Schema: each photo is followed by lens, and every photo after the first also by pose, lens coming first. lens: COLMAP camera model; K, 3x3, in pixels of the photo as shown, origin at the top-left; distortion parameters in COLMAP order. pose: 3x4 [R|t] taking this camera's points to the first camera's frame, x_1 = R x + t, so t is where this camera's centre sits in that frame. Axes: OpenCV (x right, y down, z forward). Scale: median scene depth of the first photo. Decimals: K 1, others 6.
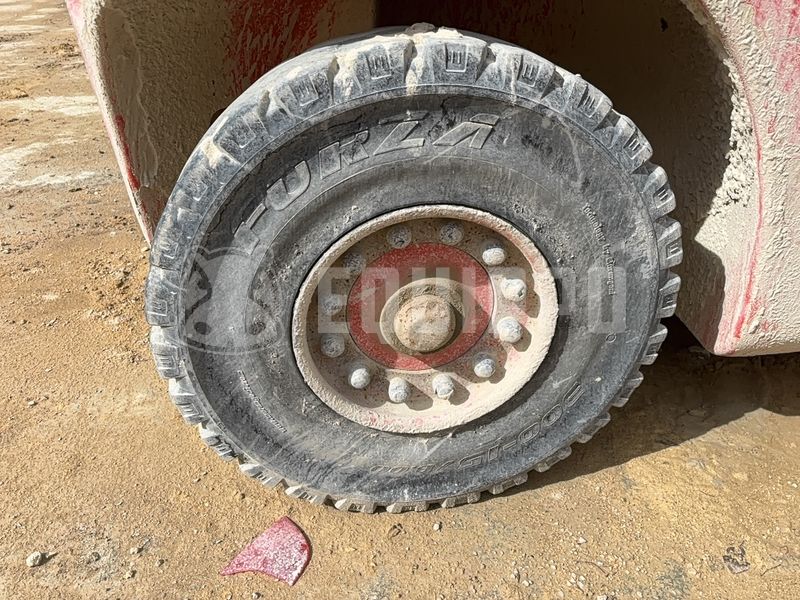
lens RADIAL K [[609.3, 0, 403.3], [0, 609.3, 303.1], [0, 0, 1]] dist [0.038814, -0.041460]
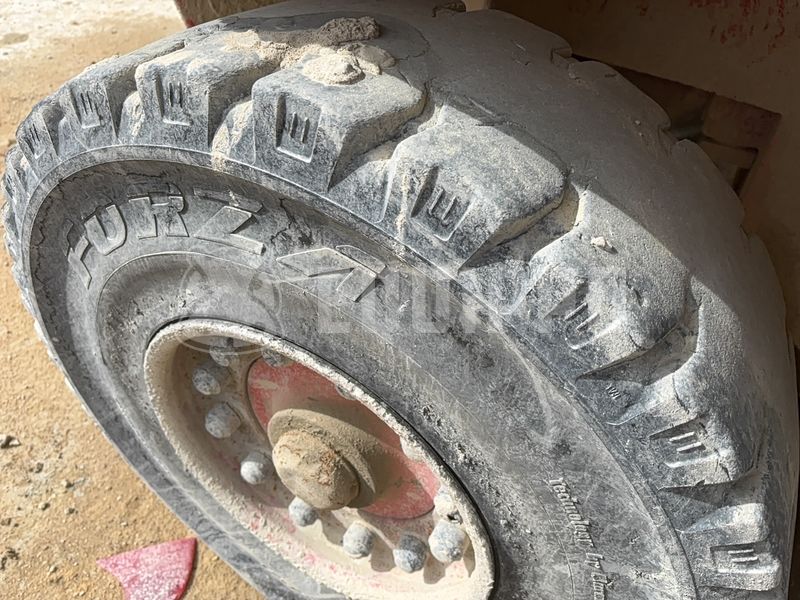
lens RADIAL K [[609.3, 0, 403.3], [0, 609.3, 303.1], [0, 0, 1]] dist [0.038814, -0.041460]
pose [[0.796332, 0.430398, -0.424986, 0.340440], [-0.340723, 0.899731, 0.272748, -0.367160], [0.499763, -0.072395, 0.863131, 0.530075]]
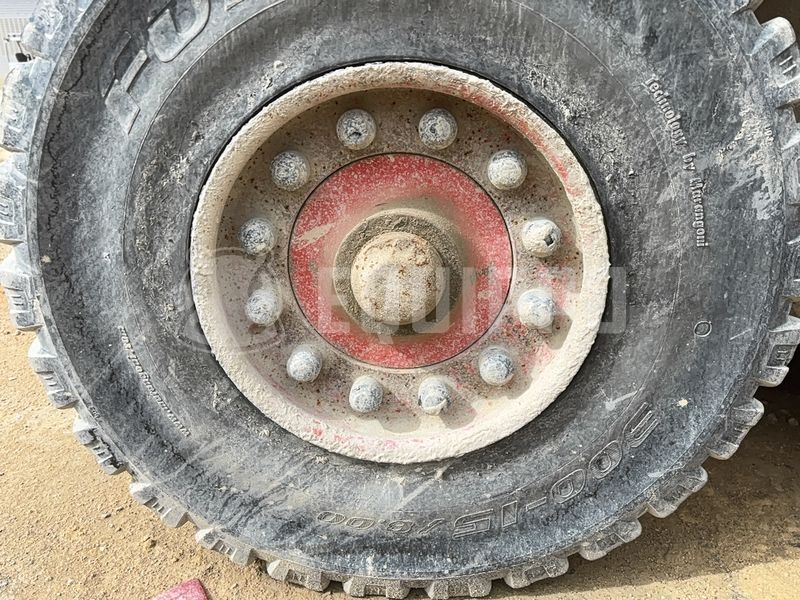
lens RADIAL K [[609.3, 0, 403.3], [0, 609.3, 303.1], [0, 0, 1]] dist [0.038814, -0.041460]
pose [[0.983124, 0.054771, -0.174549, 0.170499], [-0.086282, 0.980166, -0.178410, 0.189597], [0.161315, 0.190460, 0.968350, 0.400979]]
